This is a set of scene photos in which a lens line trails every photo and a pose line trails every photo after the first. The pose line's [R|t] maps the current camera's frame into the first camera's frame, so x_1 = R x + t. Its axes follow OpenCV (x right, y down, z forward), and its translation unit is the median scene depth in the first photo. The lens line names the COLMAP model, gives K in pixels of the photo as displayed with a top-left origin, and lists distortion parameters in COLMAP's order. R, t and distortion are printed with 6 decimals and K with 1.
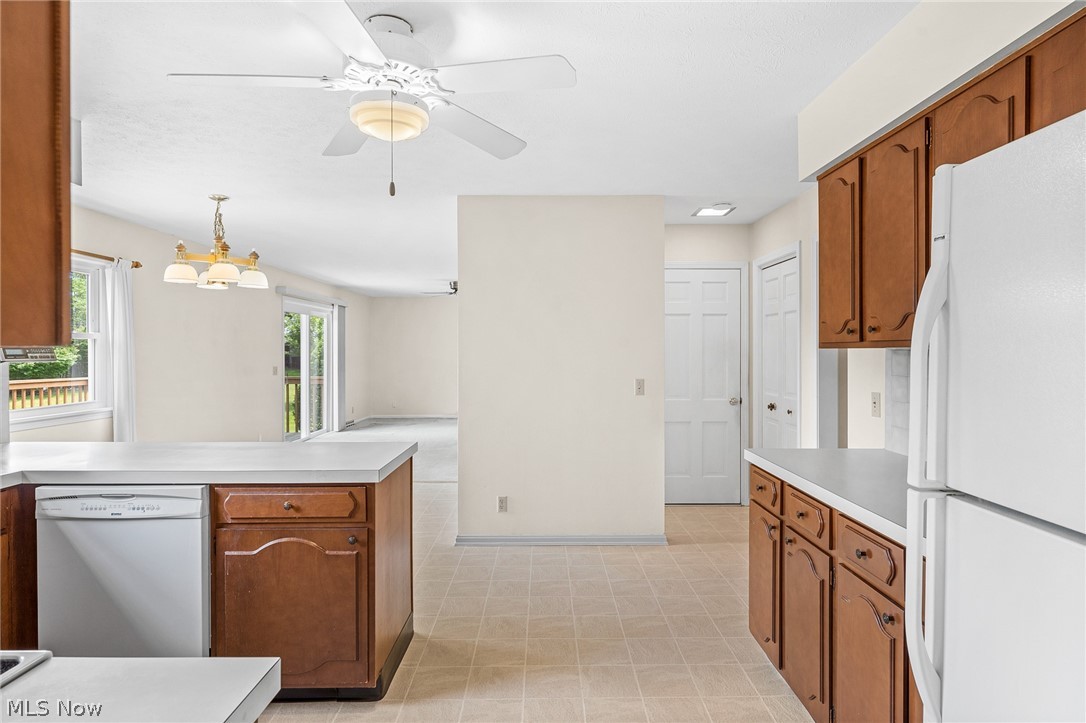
lens RADIAL K [[575.8, 0, 548.0], [0, 575.8, 352.0], [0, 0, 1]] dist [0.000982, 0.000073]
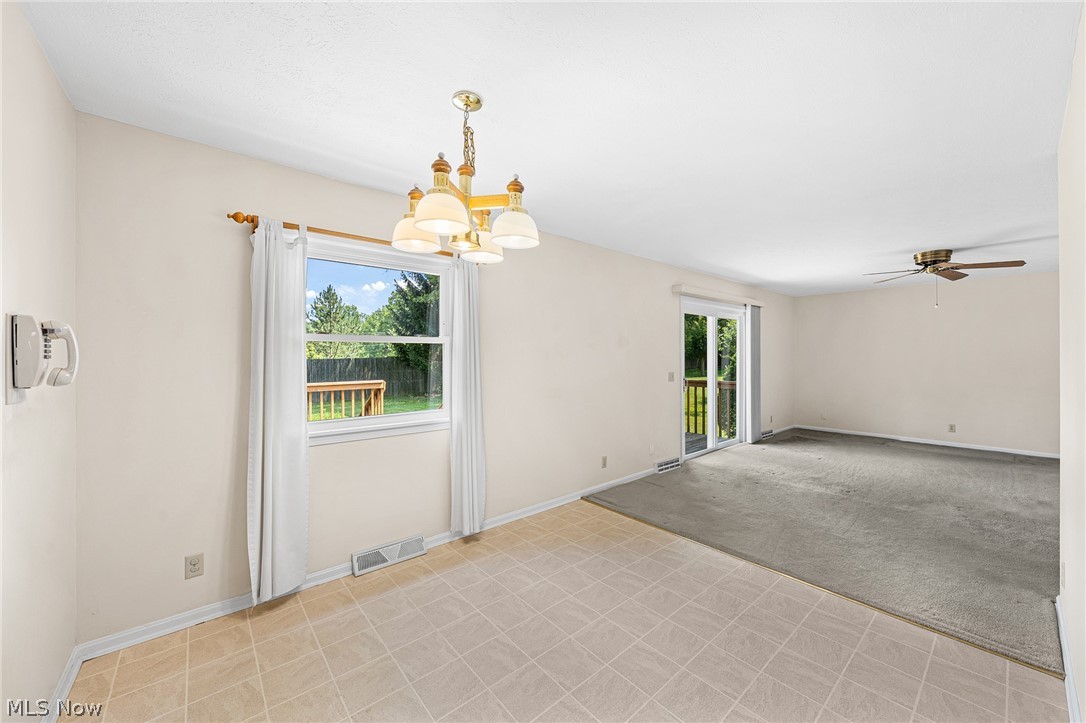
lens RADIAL K [[409.0, 0, 547.8], [0, 409.0, 355.0], [0, 0, 1]] dist [-0.000874, -0.000107]
pose [[0.649540, -0.001685, -0.760325, -0.158818], [0.000310, 0.999998, -0.001950, -0.001408], [0.760327, 0.001031, 0.649540, 0.657378]]
